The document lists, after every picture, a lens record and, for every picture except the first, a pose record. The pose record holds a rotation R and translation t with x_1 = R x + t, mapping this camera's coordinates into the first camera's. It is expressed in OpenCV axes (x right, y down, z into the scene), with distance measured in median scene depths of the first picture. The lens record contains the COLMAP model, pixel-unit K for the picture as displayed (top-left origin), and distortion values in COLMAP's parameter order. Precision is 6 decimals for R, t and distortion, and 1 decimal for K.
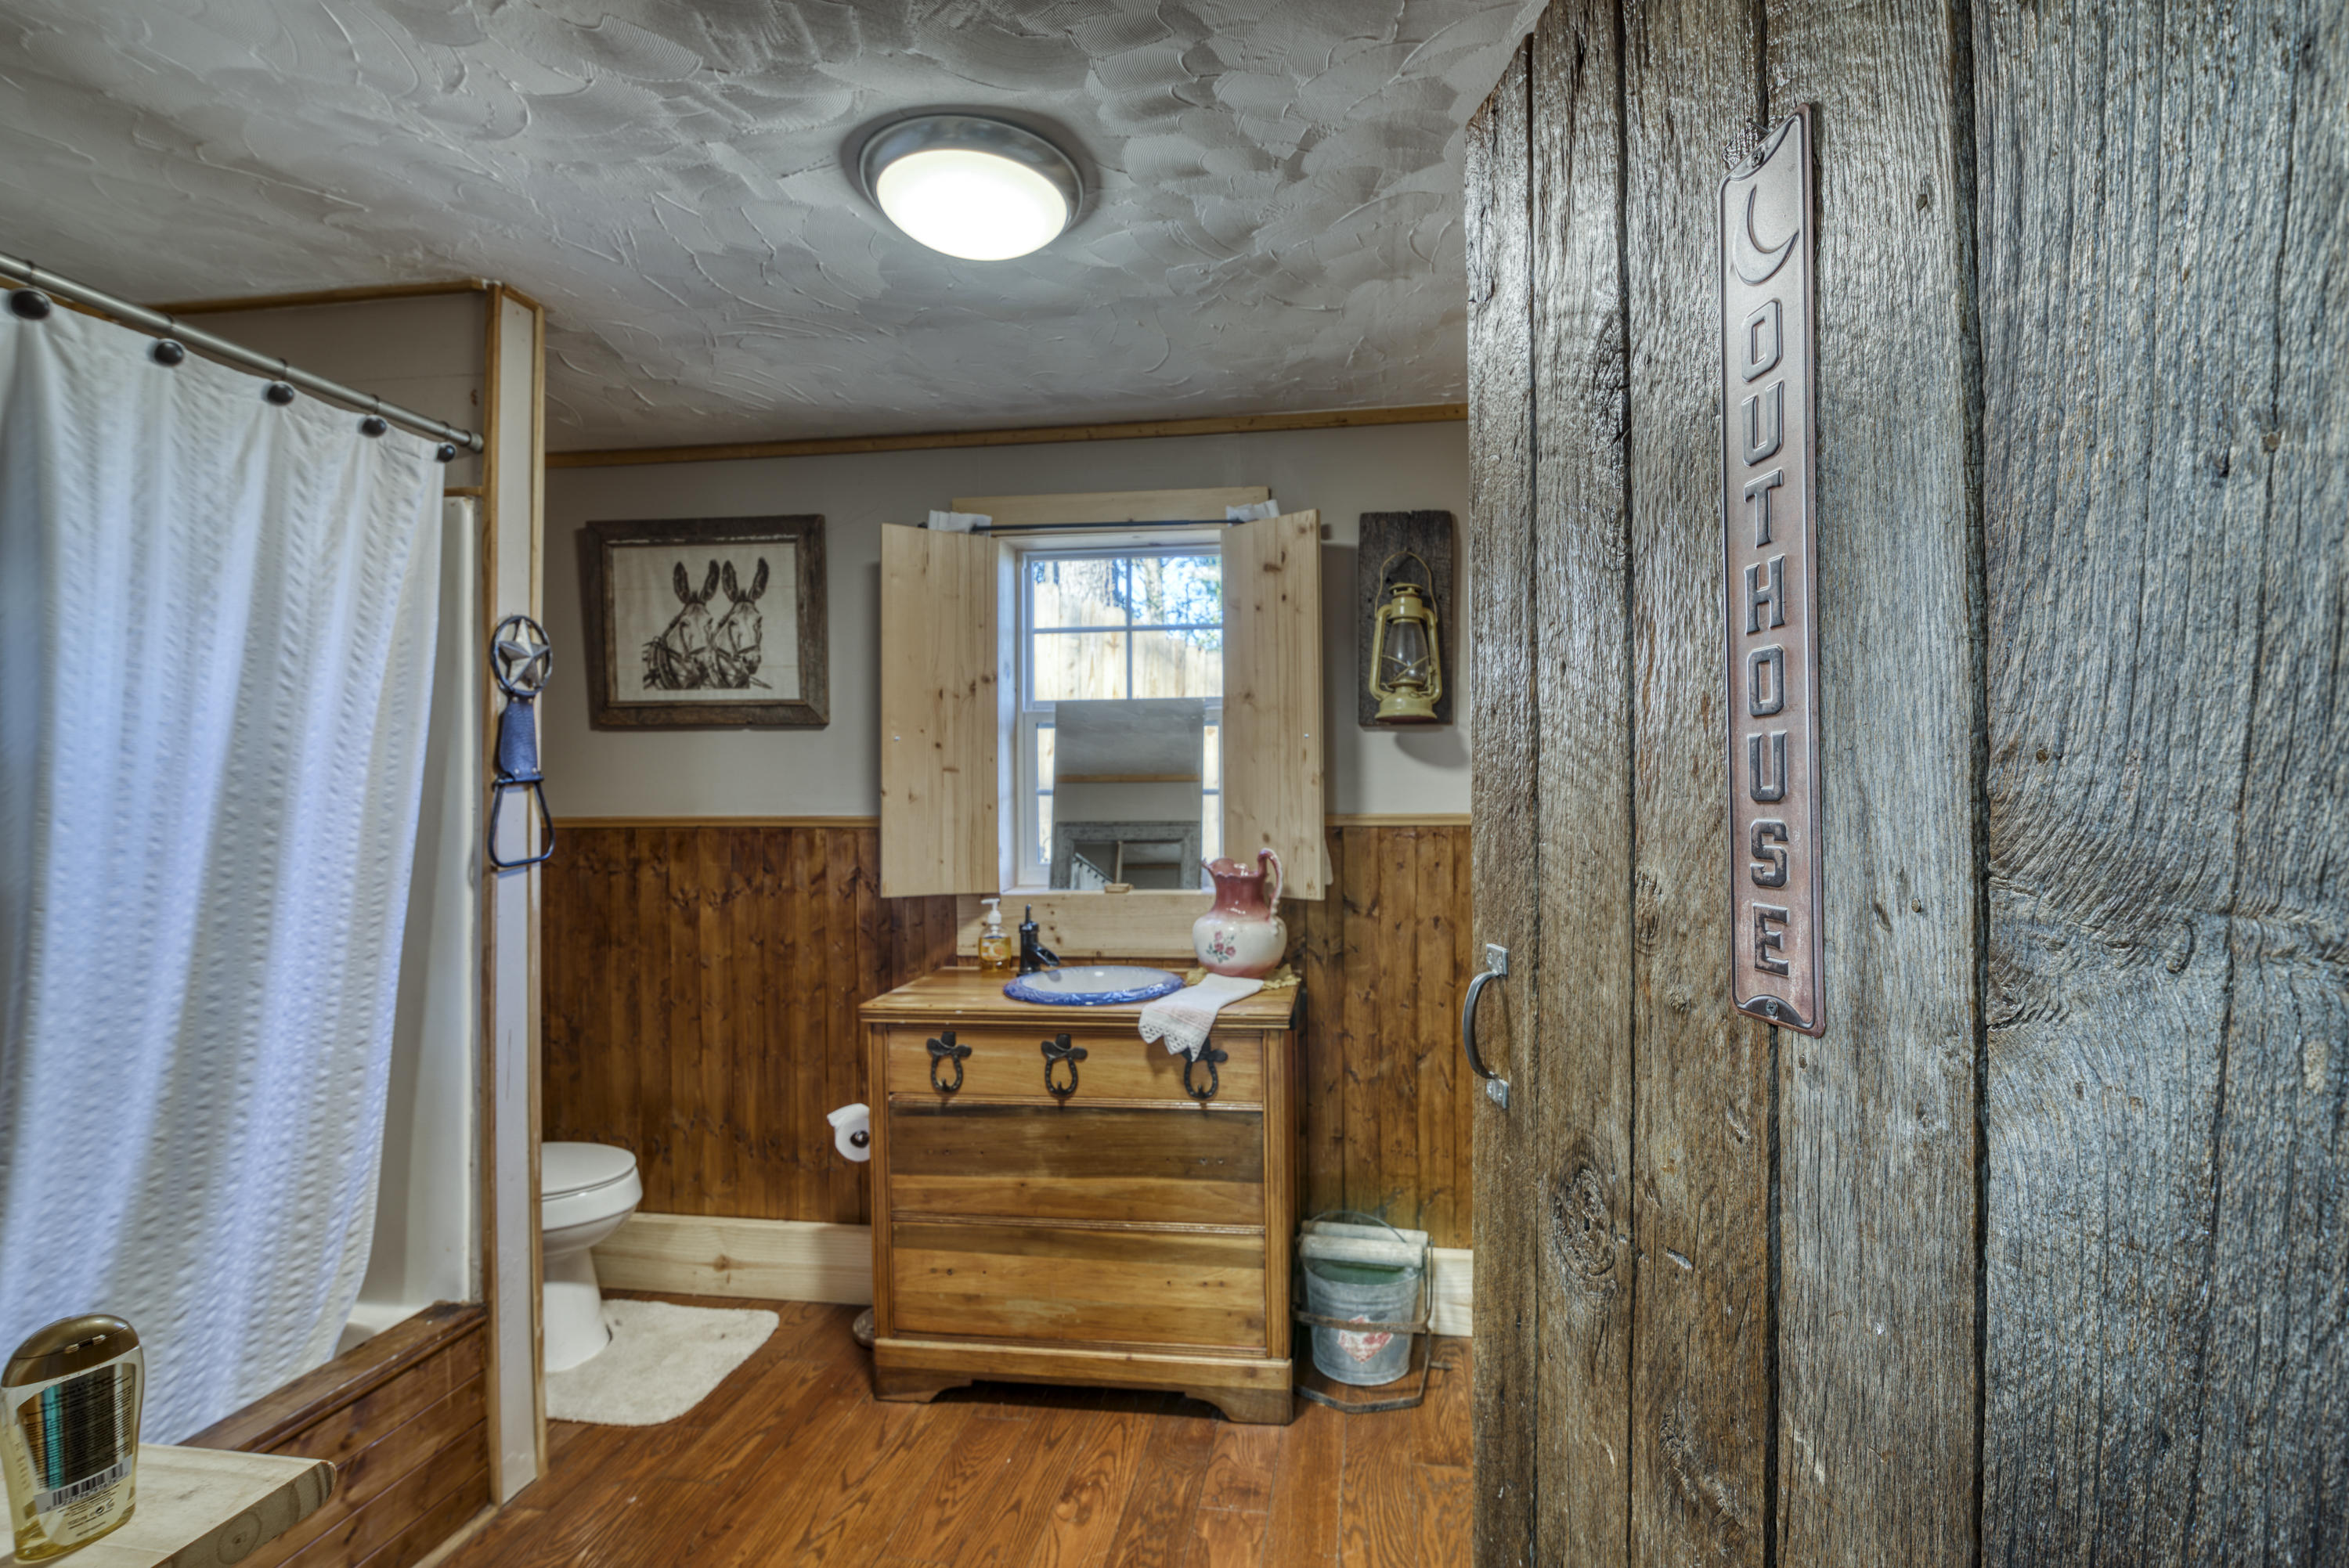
lens RADIAL K [[1063.8, 0, 1186.8], [0, 1063.8, 802.1], [0, 0, 1]] dist [-0.021154, 0.001373]
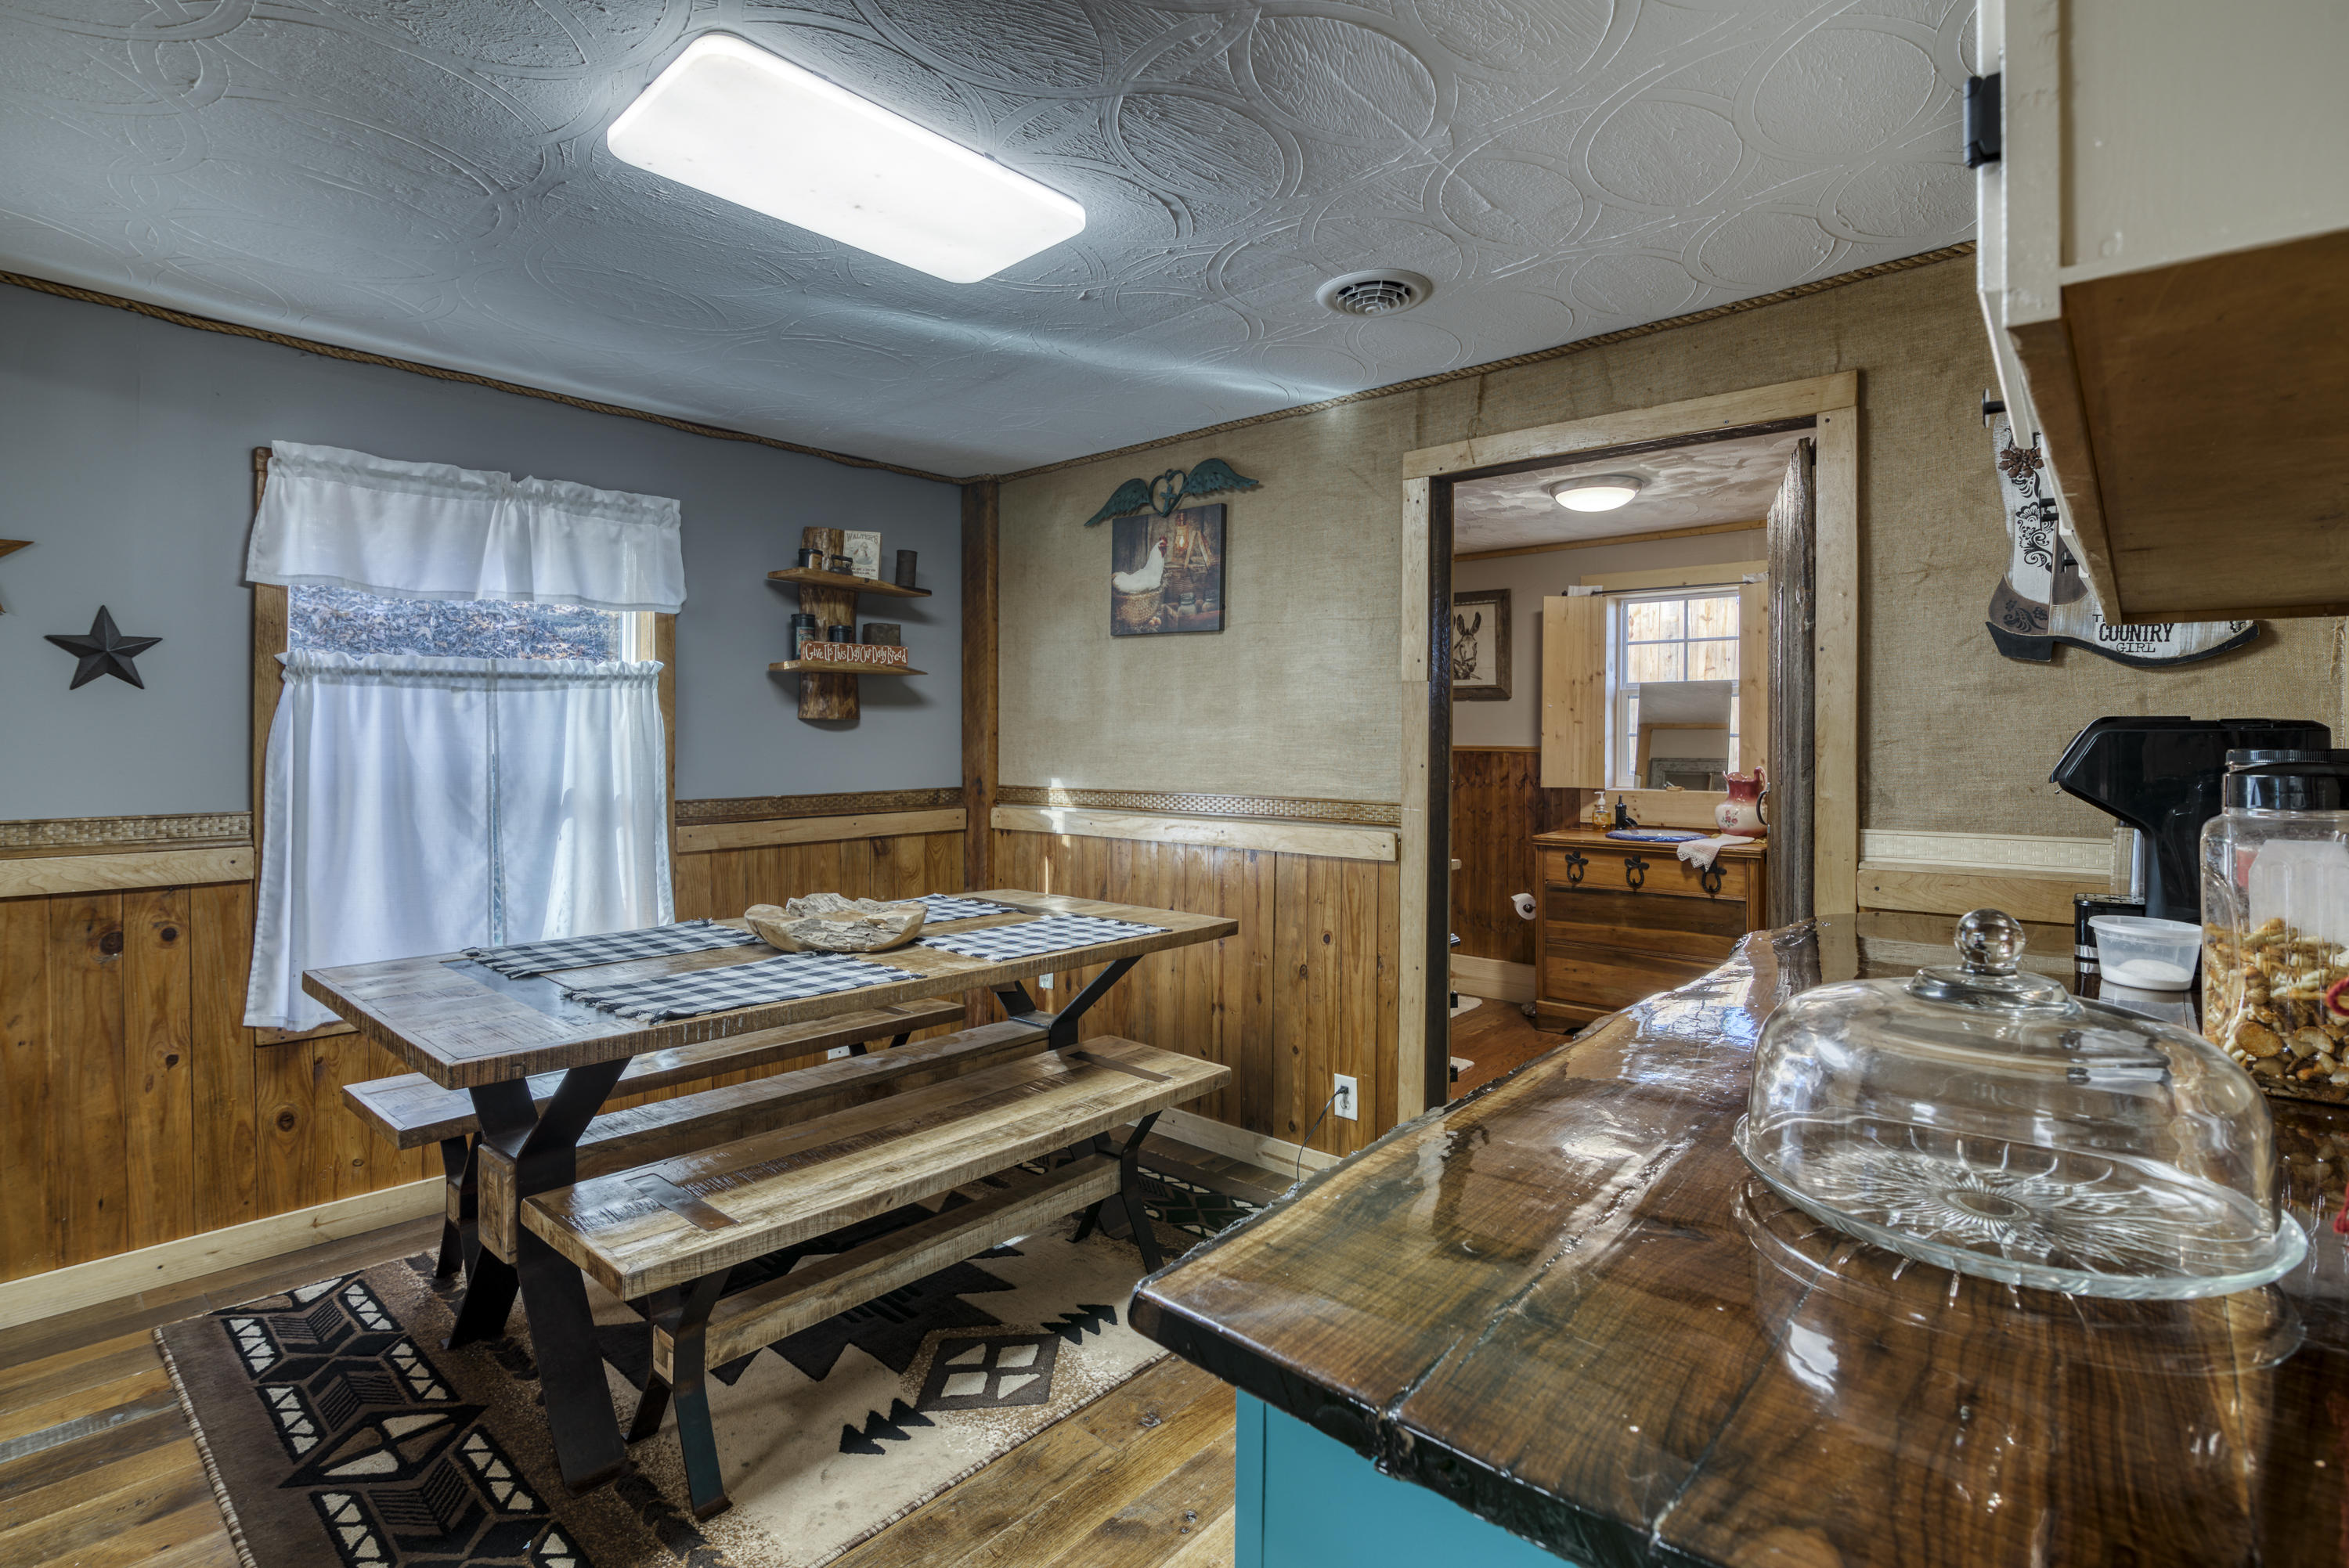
lens RADIAL K [[1063.8, 0, 1162.6], [0, 1063.8, 743.9], [0, 0, 1]] dist [-0.021154, 0.001373]
pose [[0.835779, 0.012139, -0.548932, 0.226134], [-0.010946, 0.999925, 0.005447, 0.007032], [0.548957, 0.001456, 0.835849, -1.135871]]
